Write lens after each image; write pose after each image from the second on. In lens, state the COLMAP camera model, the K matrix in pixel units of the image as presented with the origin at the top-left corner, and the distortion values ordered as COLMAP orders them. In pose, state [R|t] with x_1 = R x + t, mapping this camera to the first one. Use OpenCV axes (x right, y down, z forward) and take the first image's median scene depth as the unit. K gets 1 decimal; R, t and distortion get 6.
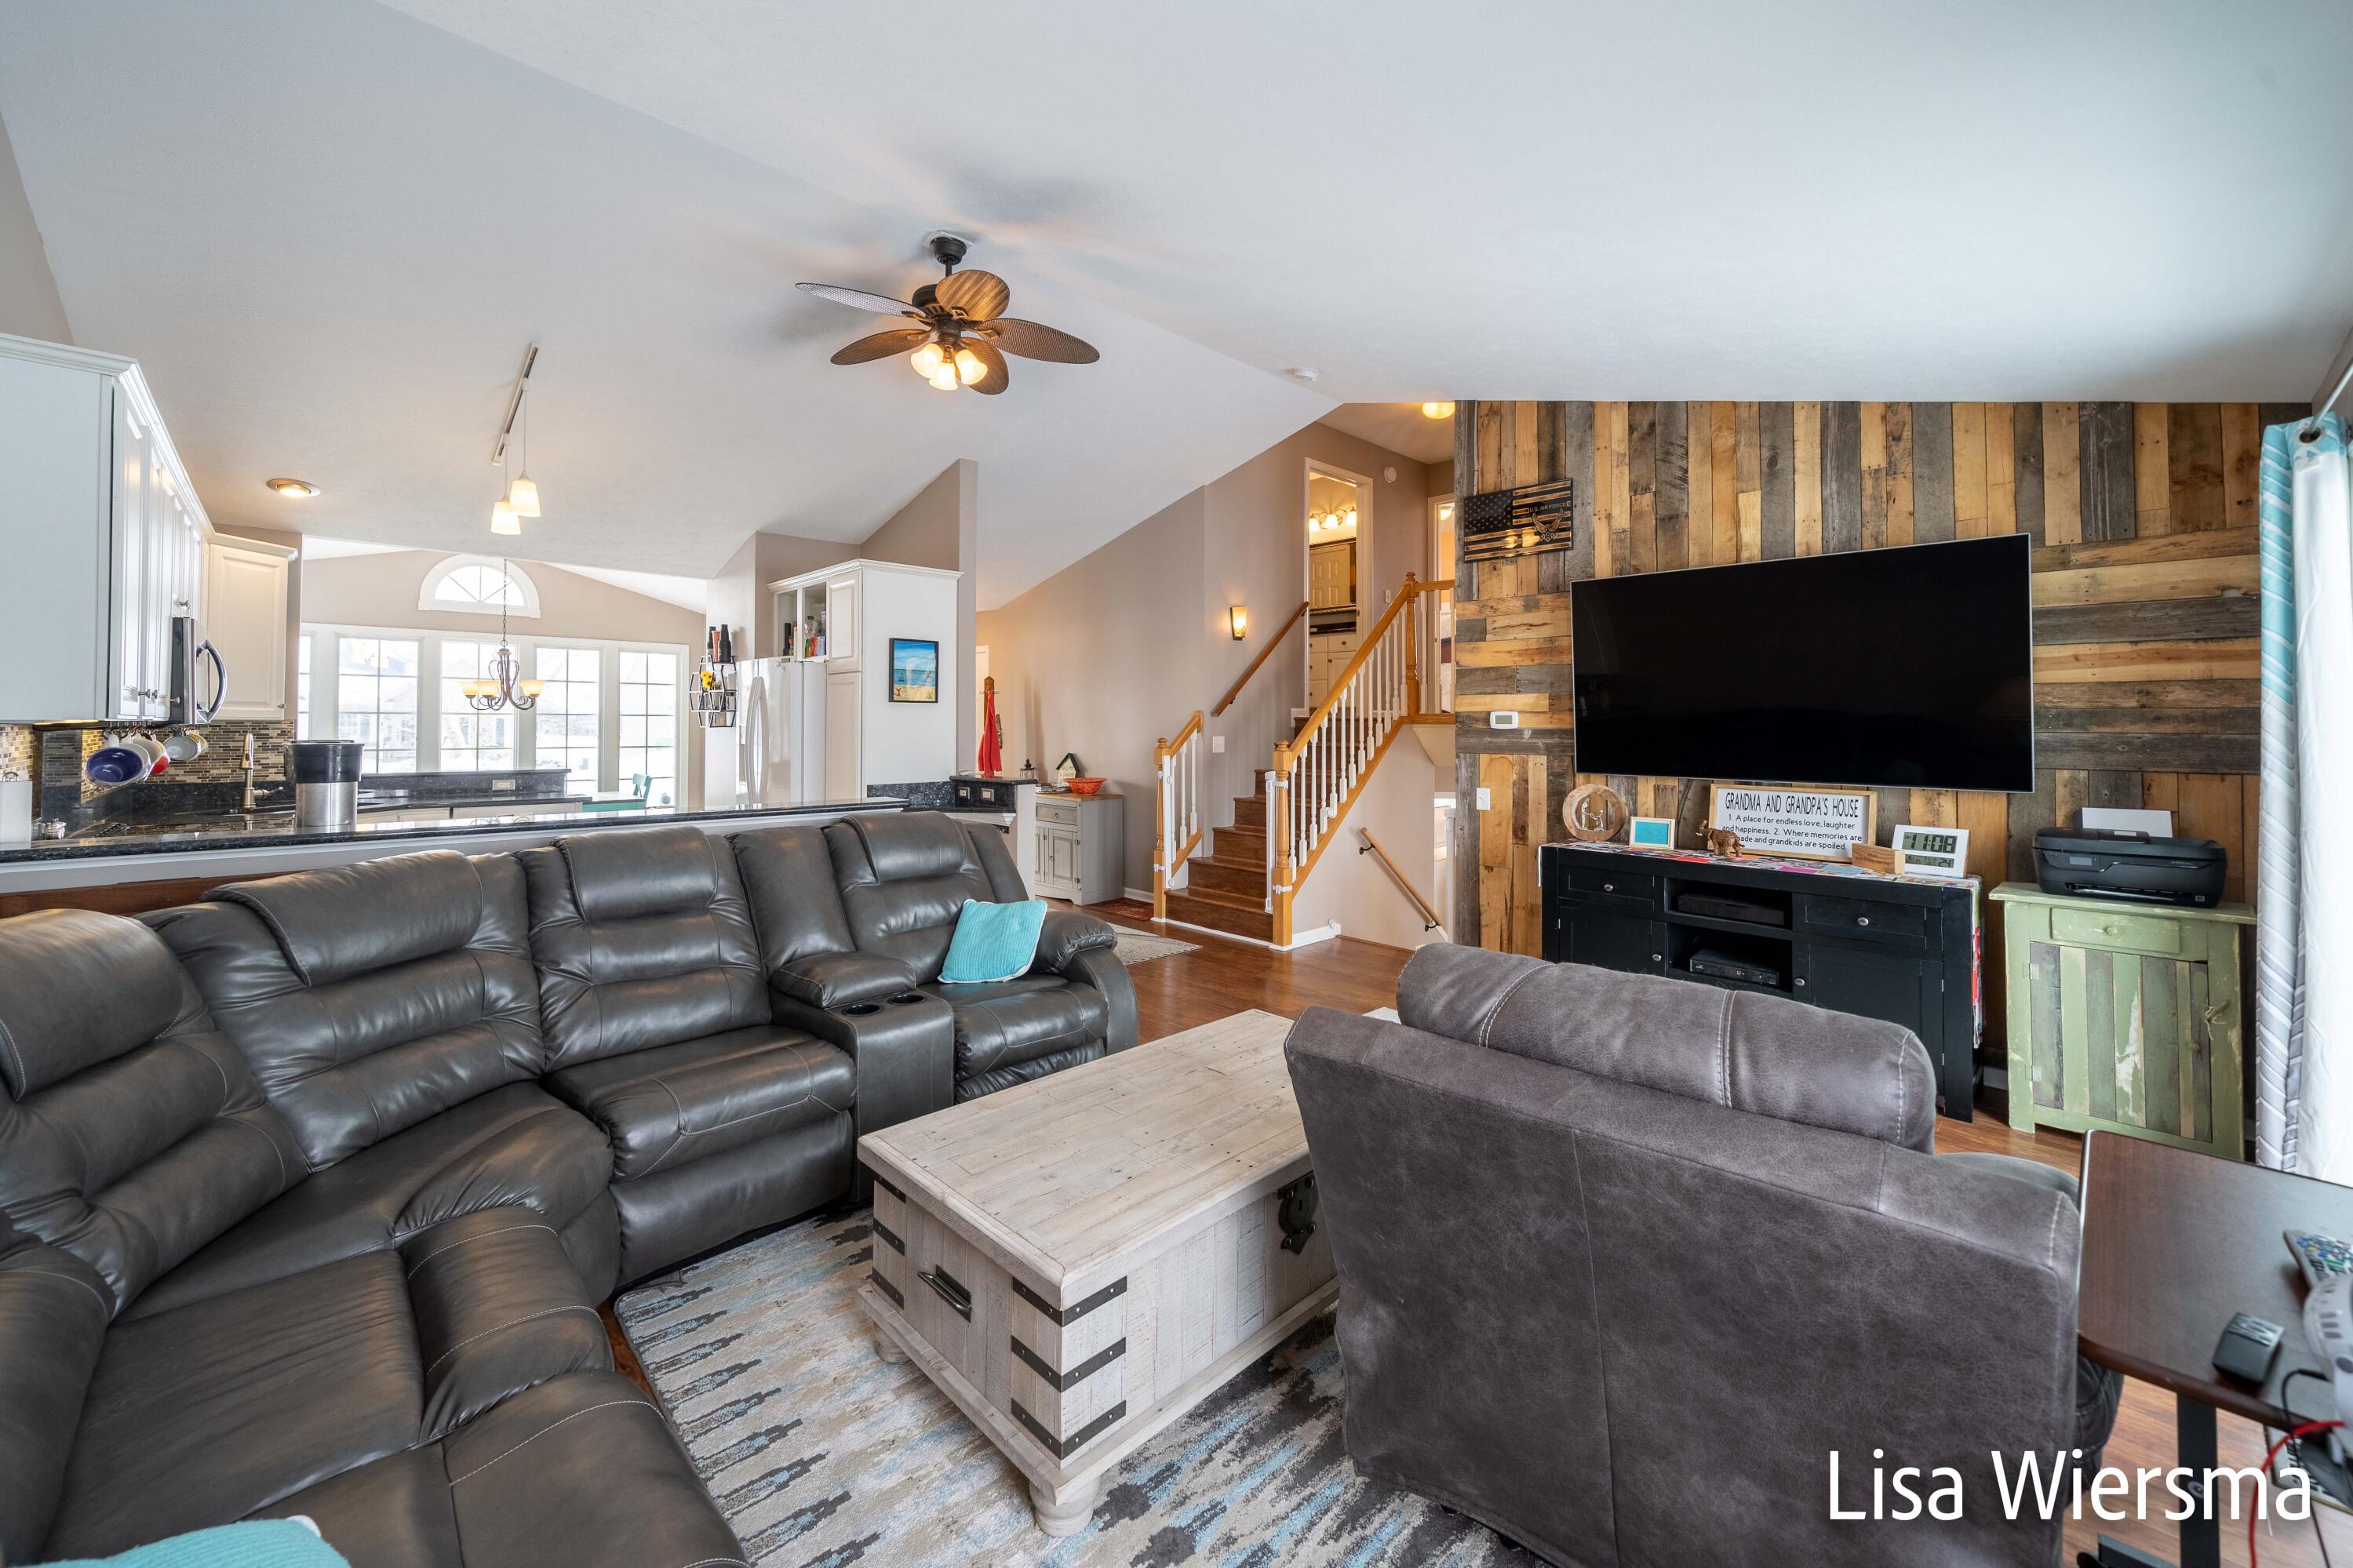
lens RADIAL K [[978.8, 0, 1122.9], [0, 978.8, 706.8], [0, 0, 1]] dist [0.097362, -0.000084]
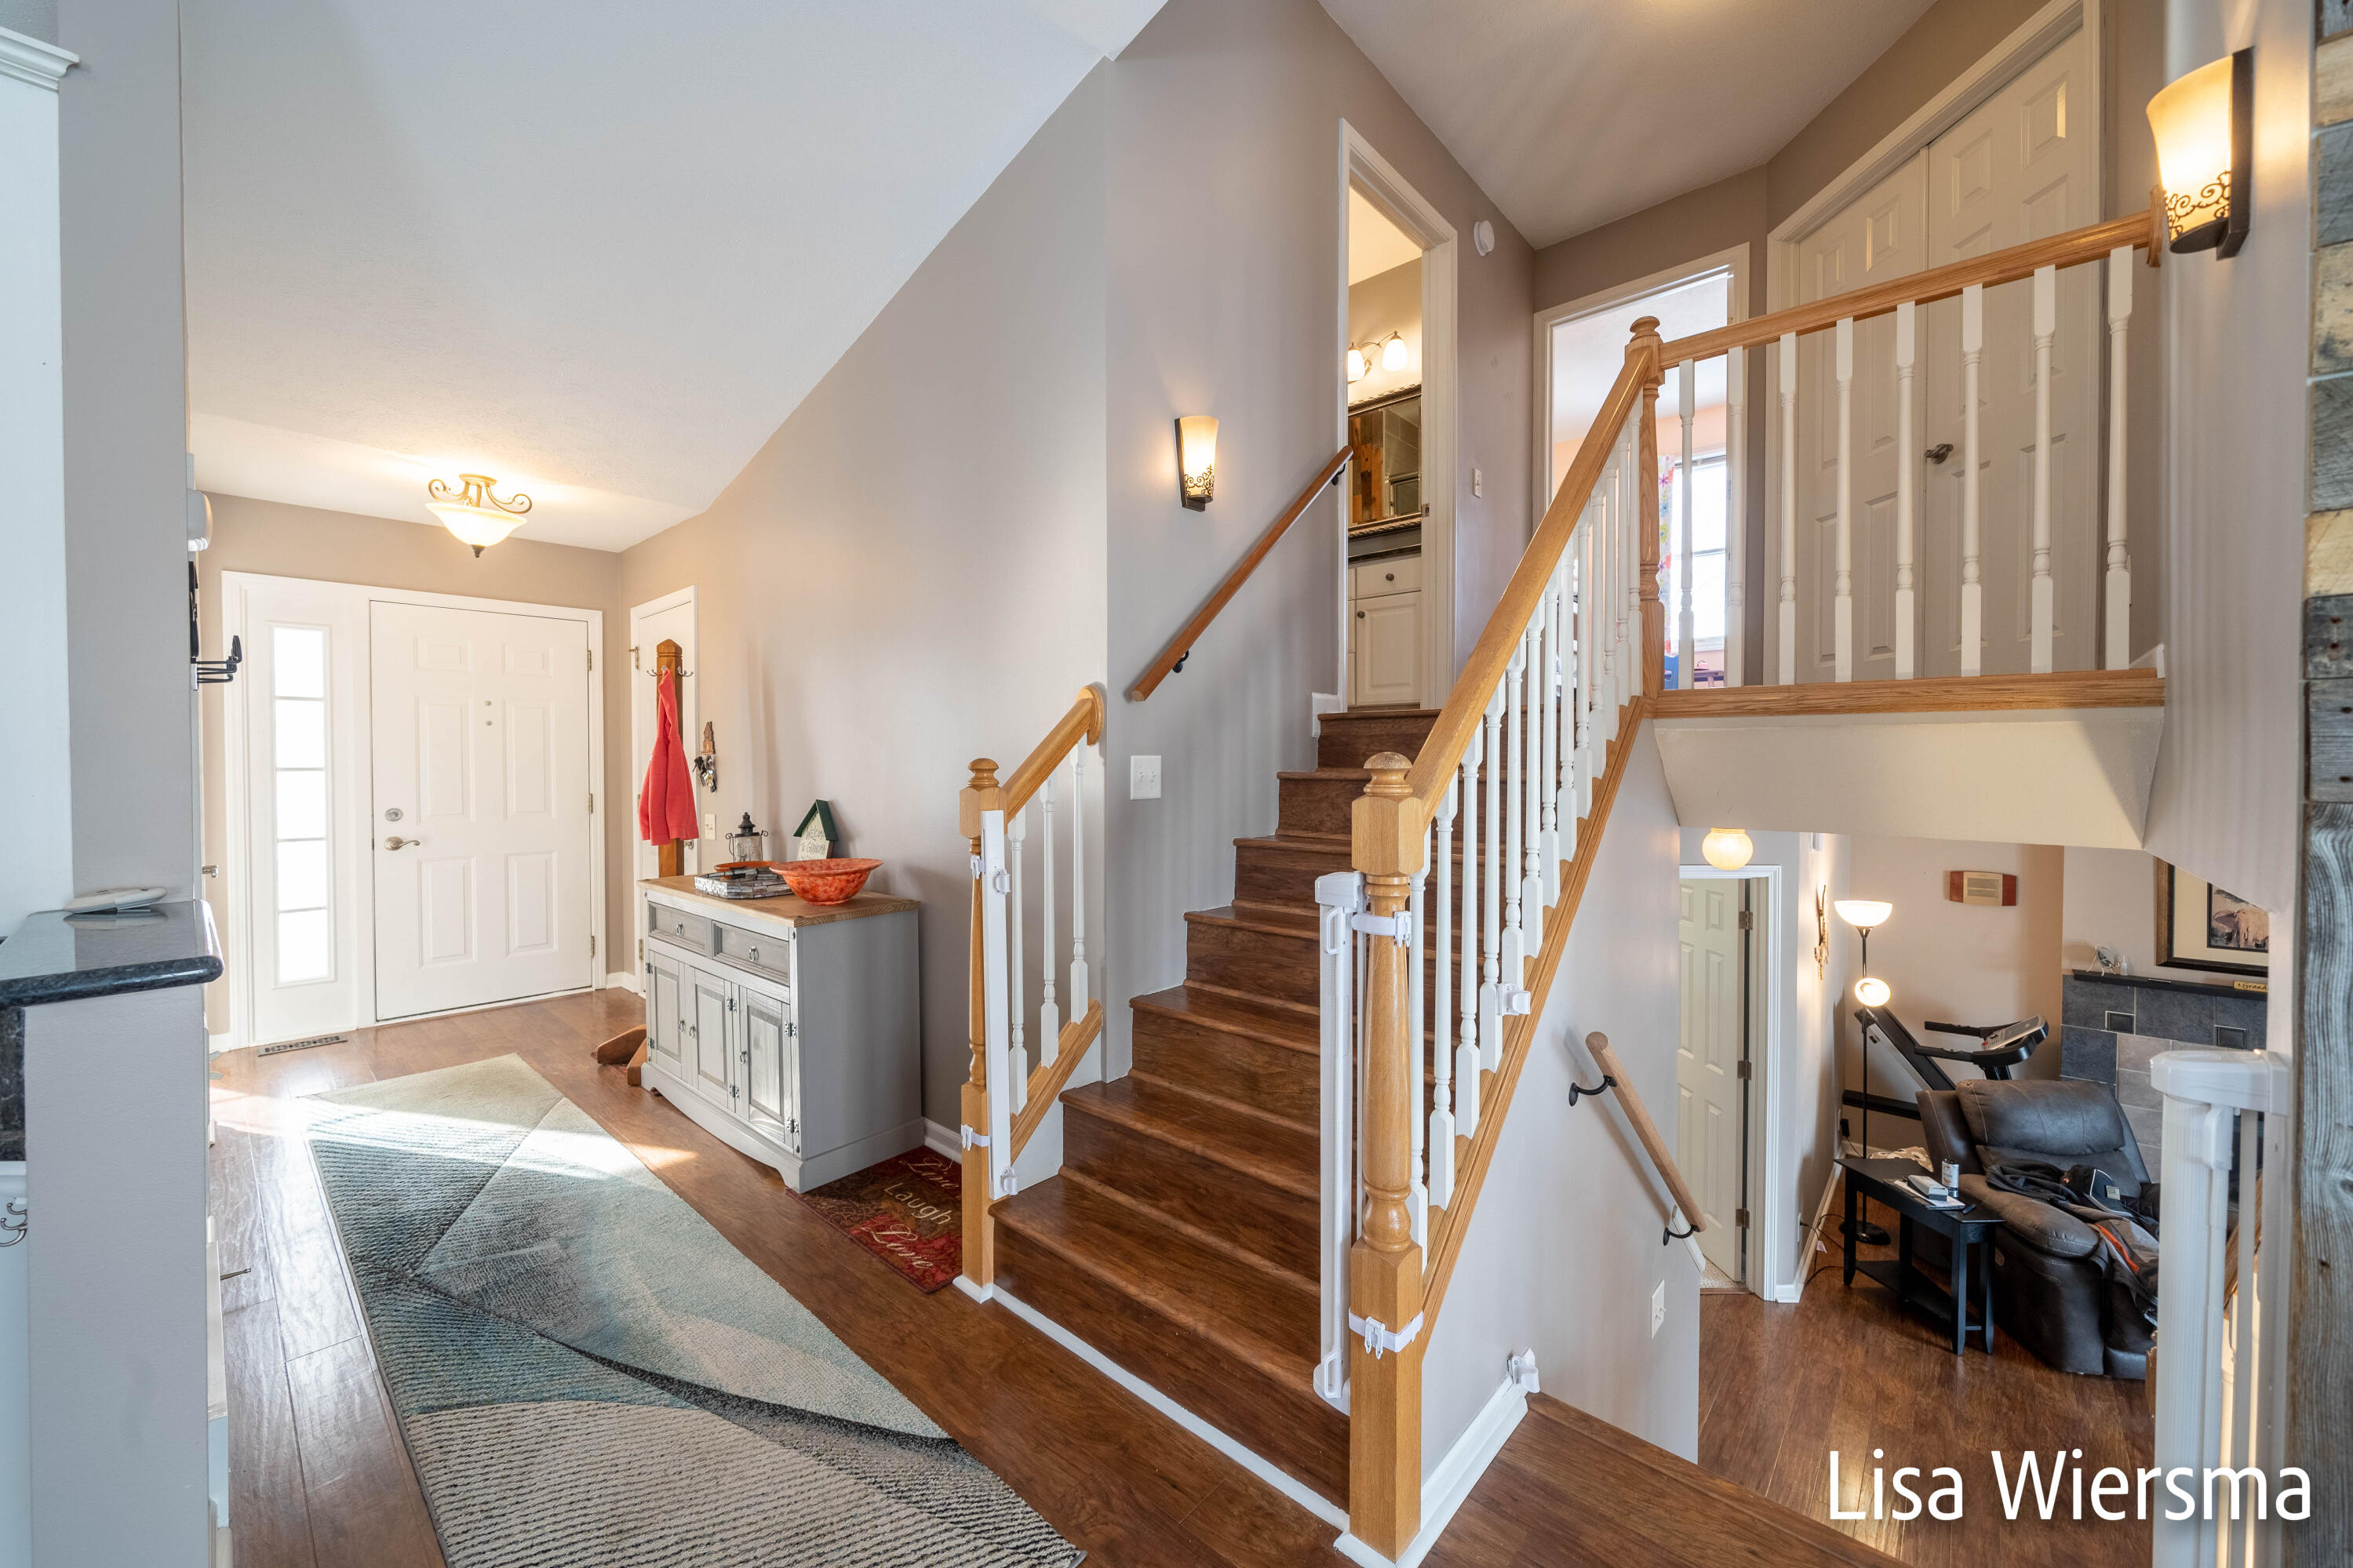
lens RADIAL K [[901.8, 0, 1167.0], [0, 901.8, 779.8], [0, 0, 1]] dist [-0.002444, -0.000270]
pose [[0.992934, -0.007702, 0.118418, 0.065802], [0.003362, 0.999317, 0.036807, 0.026681], [-0.118621, -0.036149, 0.992281, 0.664999]]
